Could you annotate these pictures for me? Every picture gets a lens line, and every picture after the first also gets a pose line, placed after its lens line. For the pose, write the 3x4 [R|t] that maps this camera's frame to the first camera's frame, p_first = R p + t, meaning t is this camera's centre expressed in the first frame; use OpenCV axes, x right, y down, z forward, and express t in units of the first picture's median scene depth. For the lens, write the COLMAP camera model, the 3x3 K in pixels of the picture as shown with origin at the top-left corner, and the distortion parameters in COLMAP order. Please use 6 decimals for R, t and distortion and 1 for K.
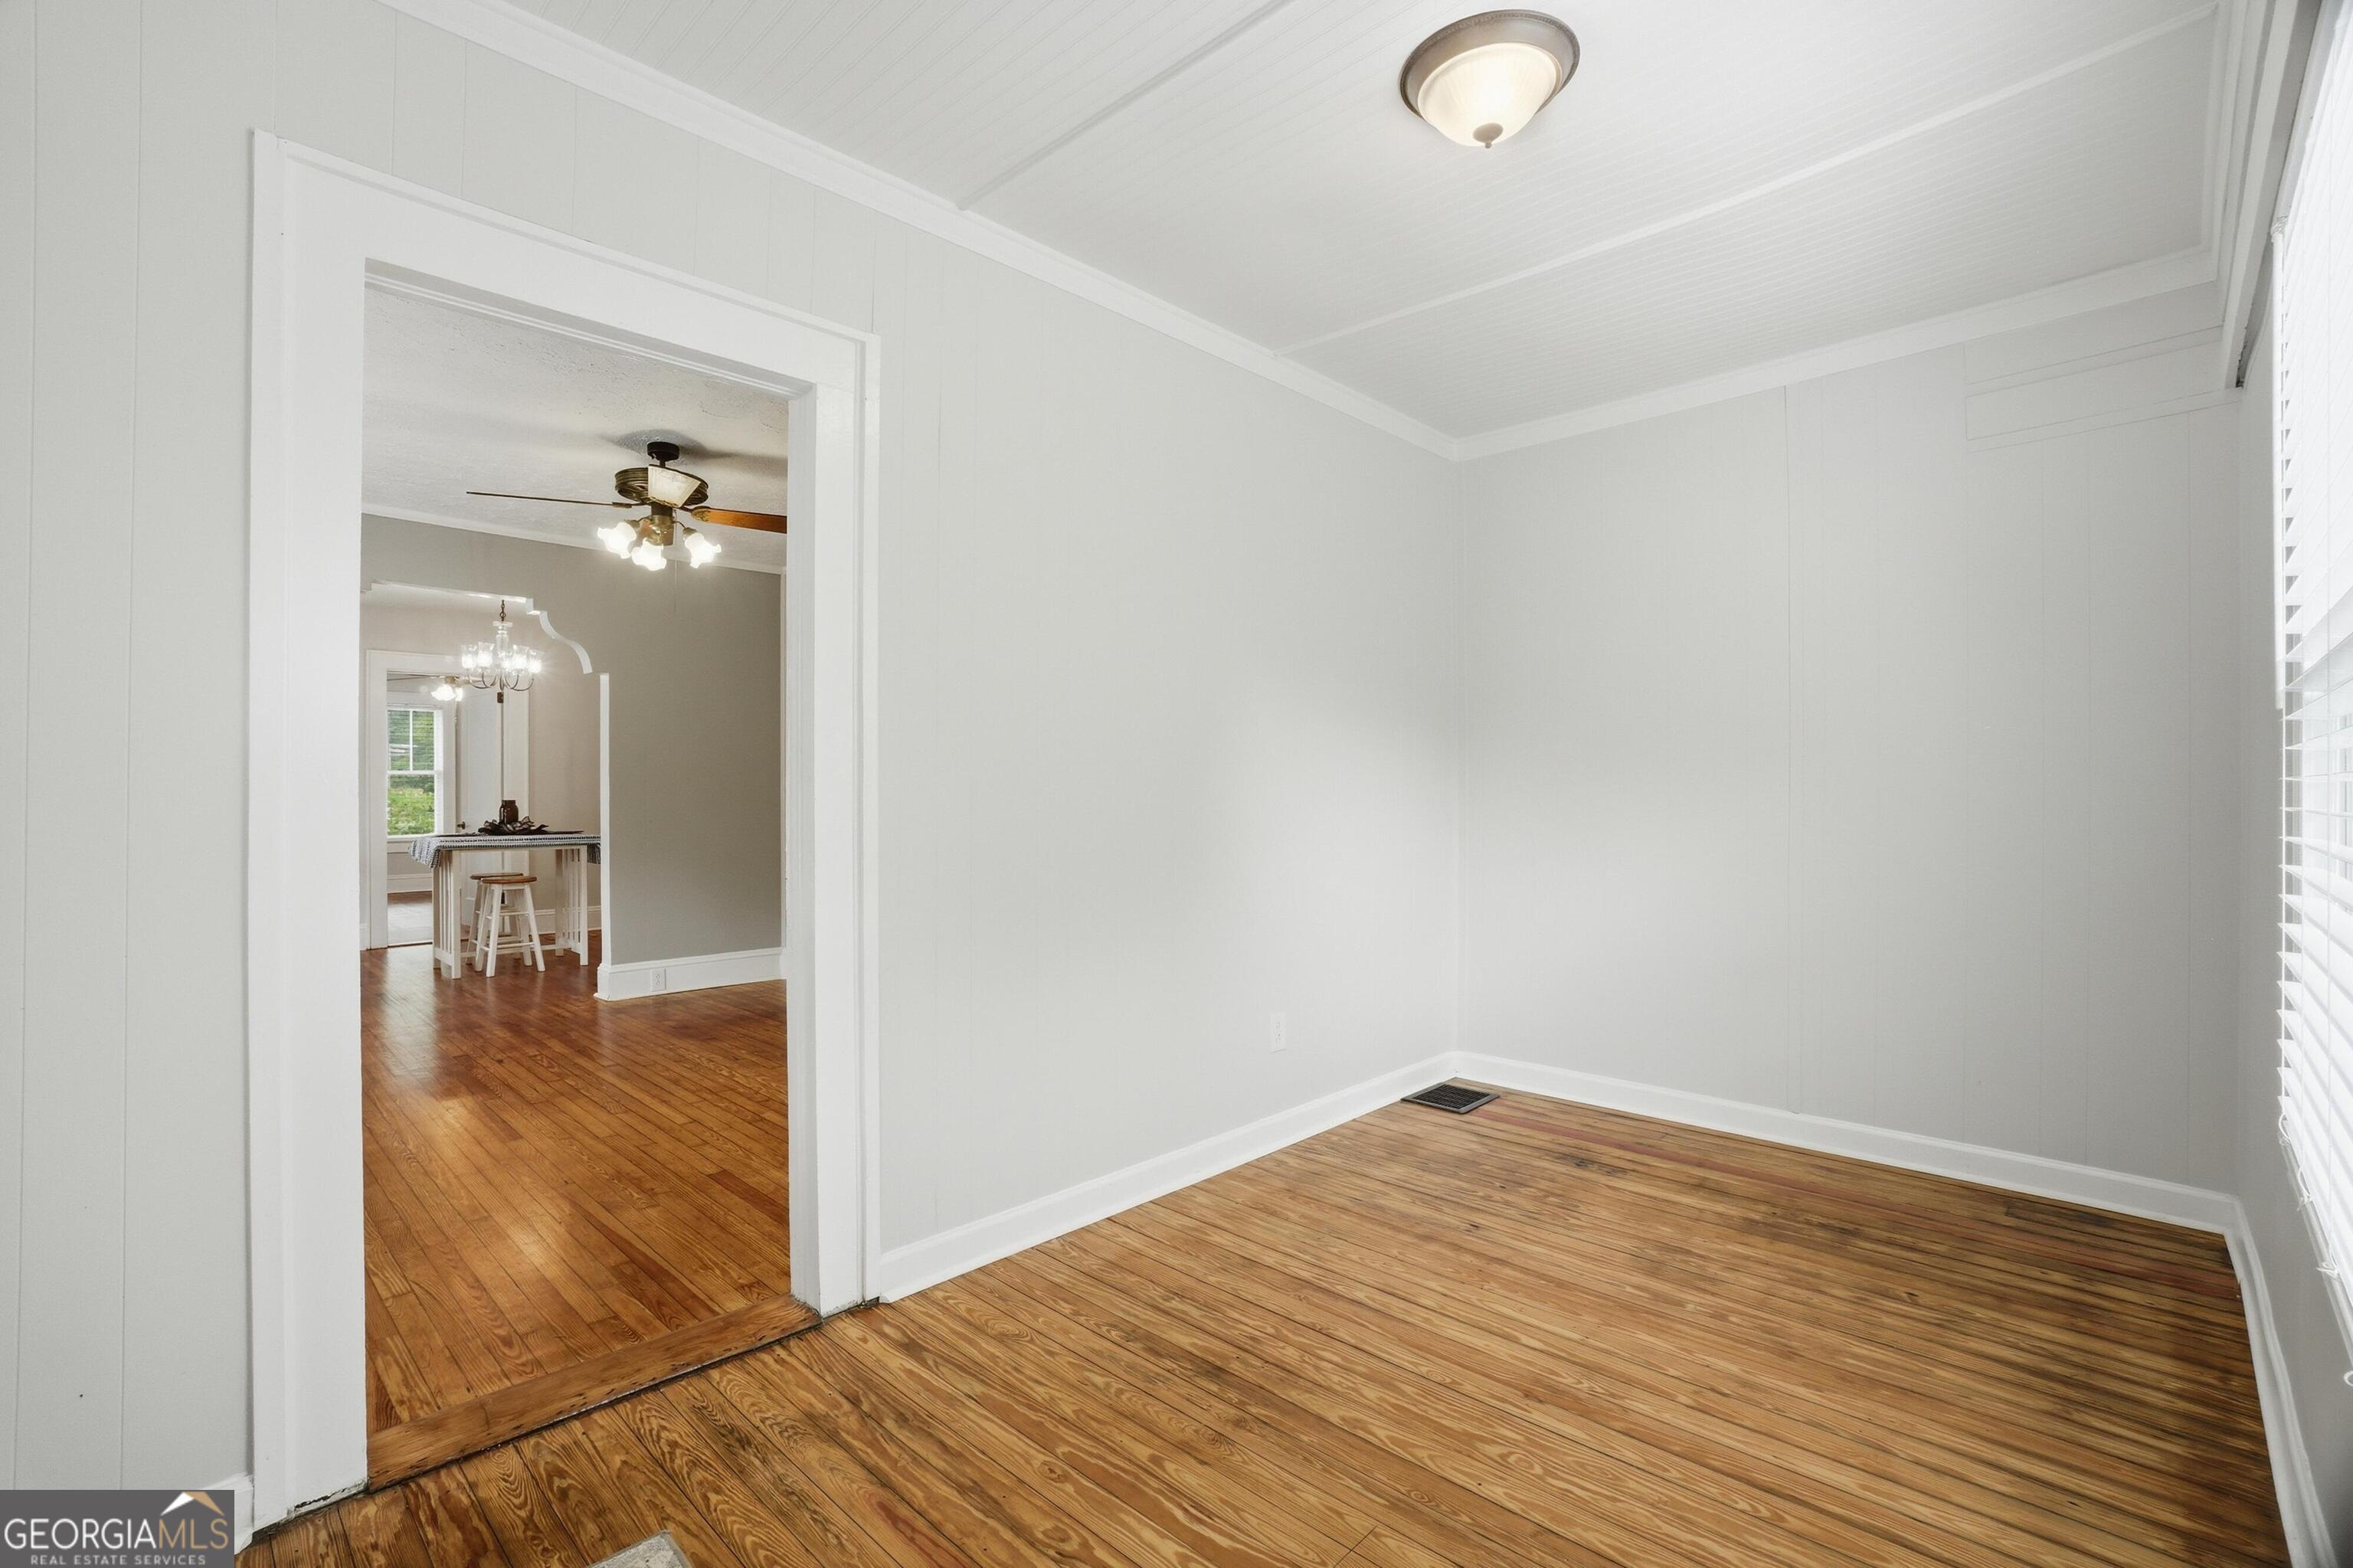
lens RADIAL K [[1028.7, 0, 1173.2], [0, 1028.7, 798.0], [0, 0, 1]] dist [-0.003942, 0.000048]
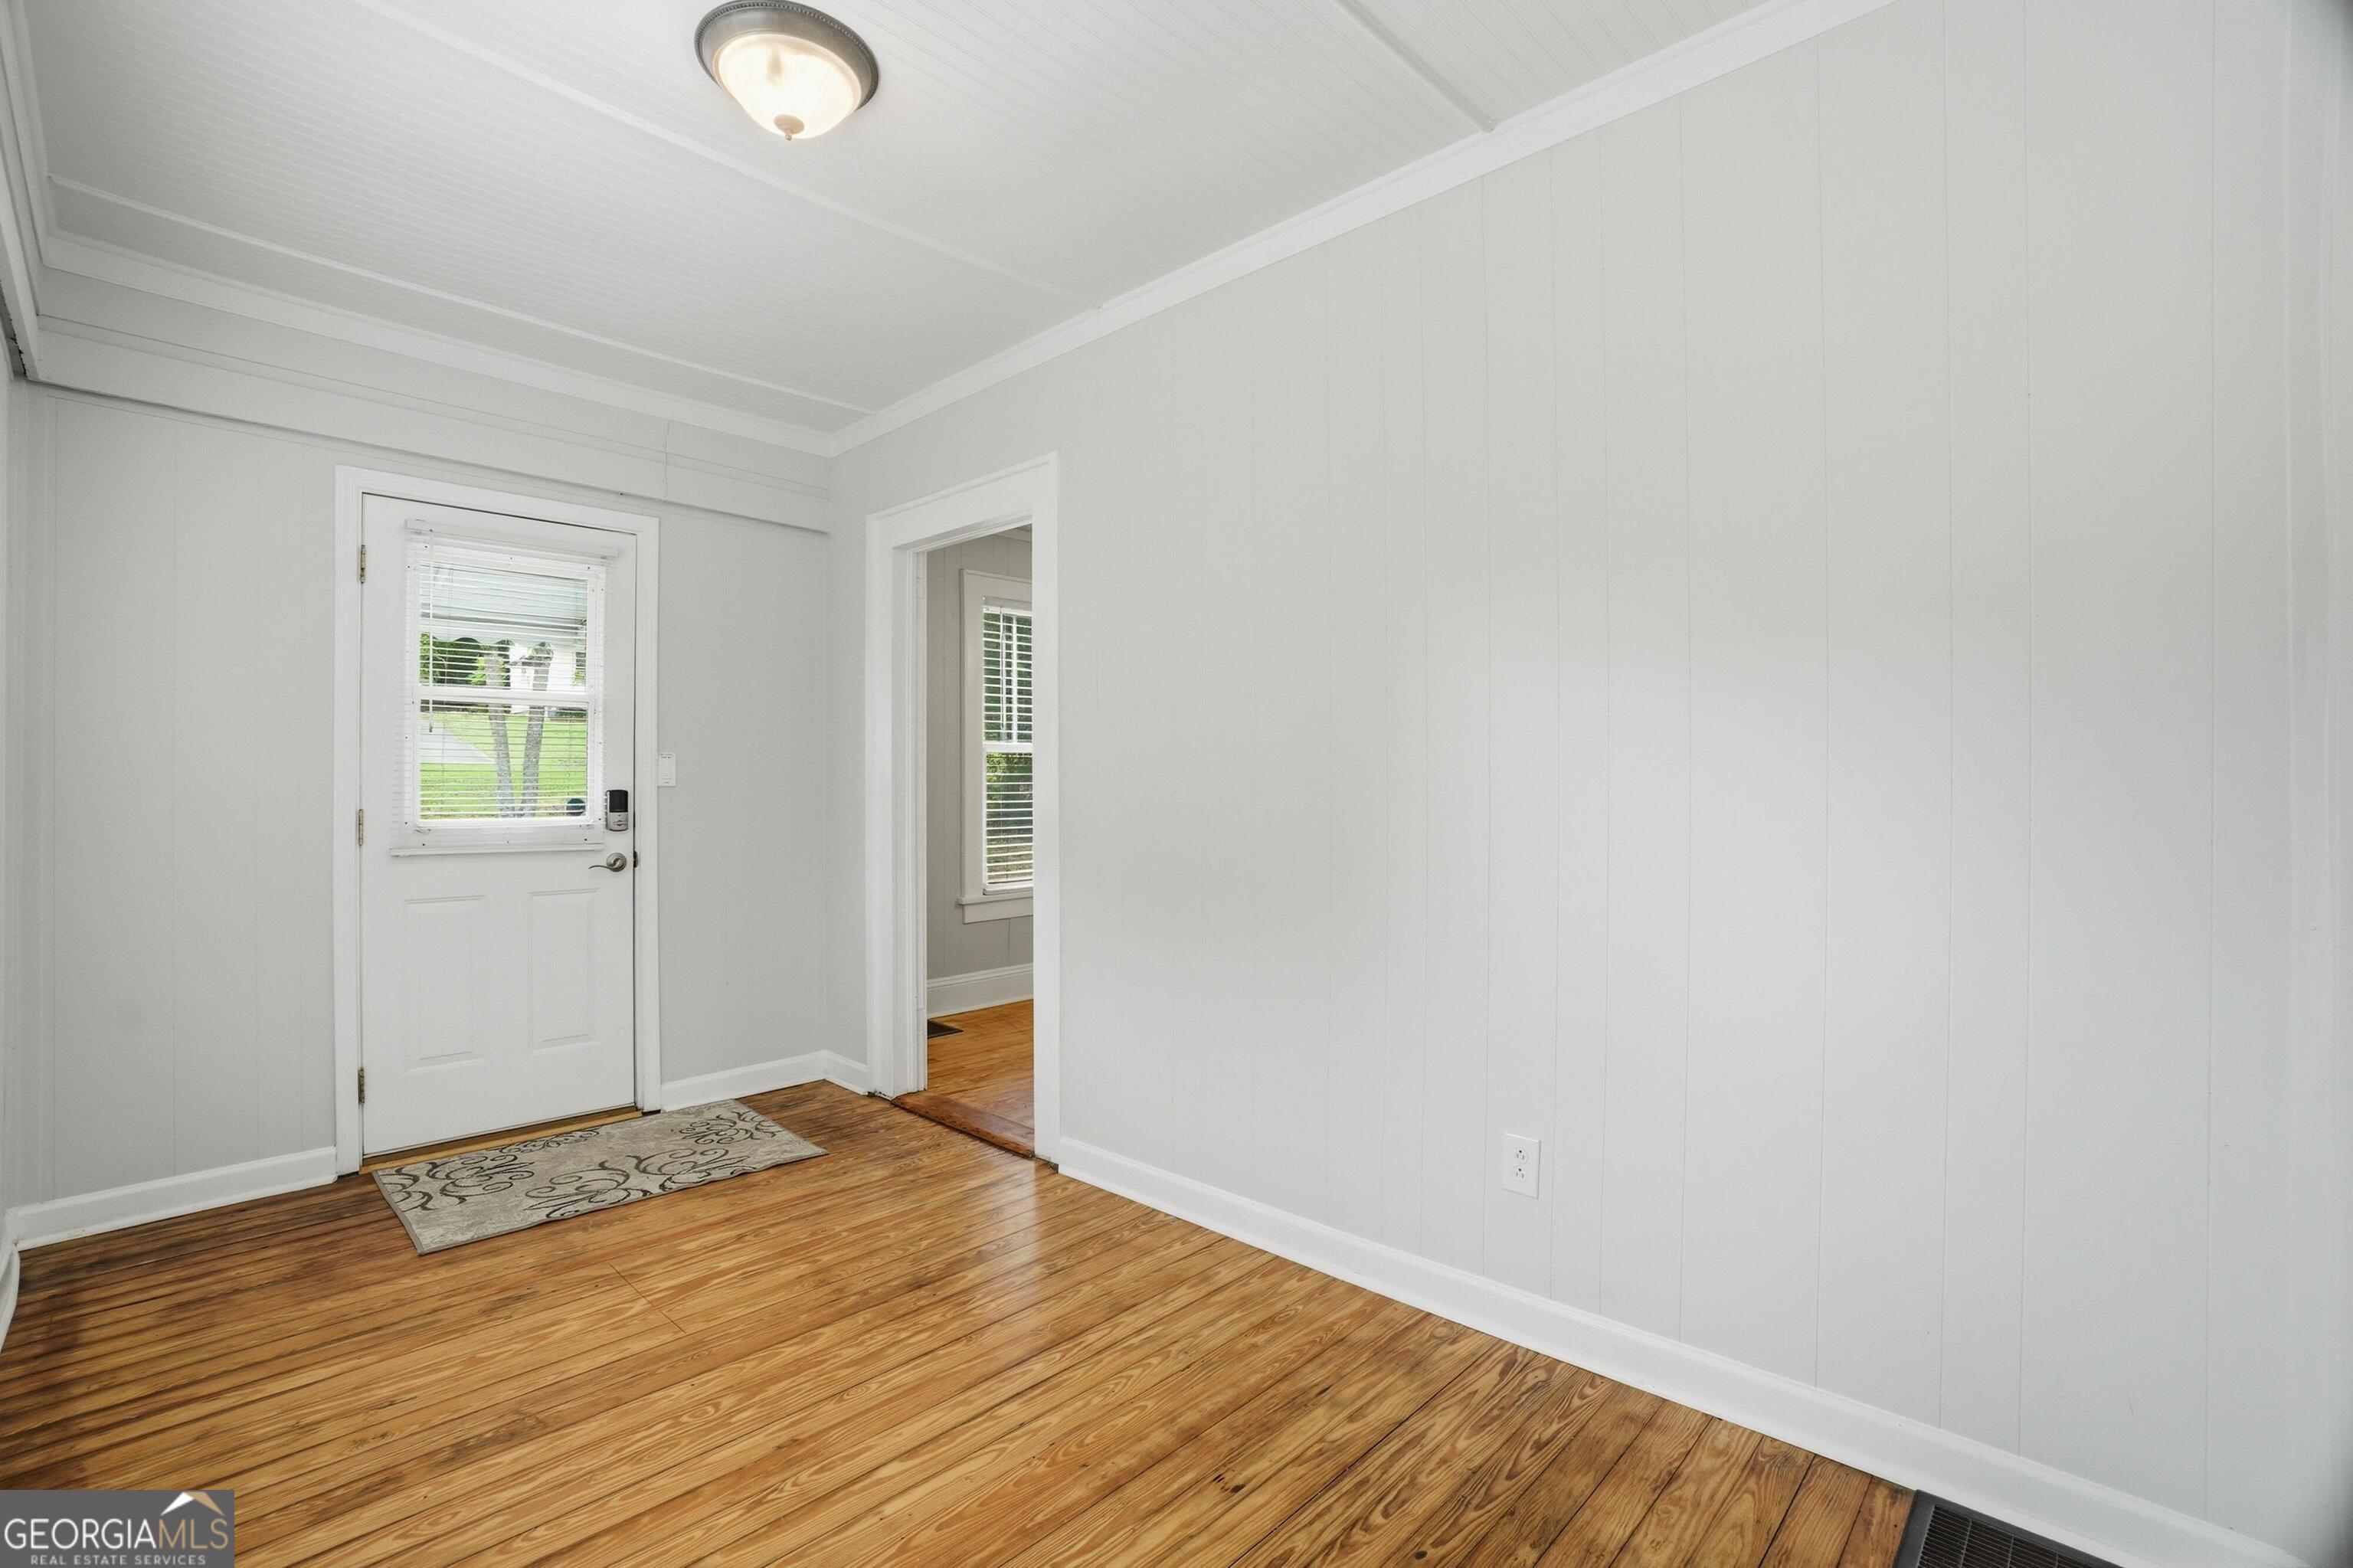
lens RADIAL K [[1028.7, 0, 1173.8], [0, 1028.7, 791.3], [0, 0, 1]] dist [-0.003942, 0.000048]
pose [[-0.002013, -0.012484, -0.999920, 1.097923], [0.012243, 0.999847, -0.012508, -0.001901], [0.999923, -0.012268, -0.001860, 1.148328]]
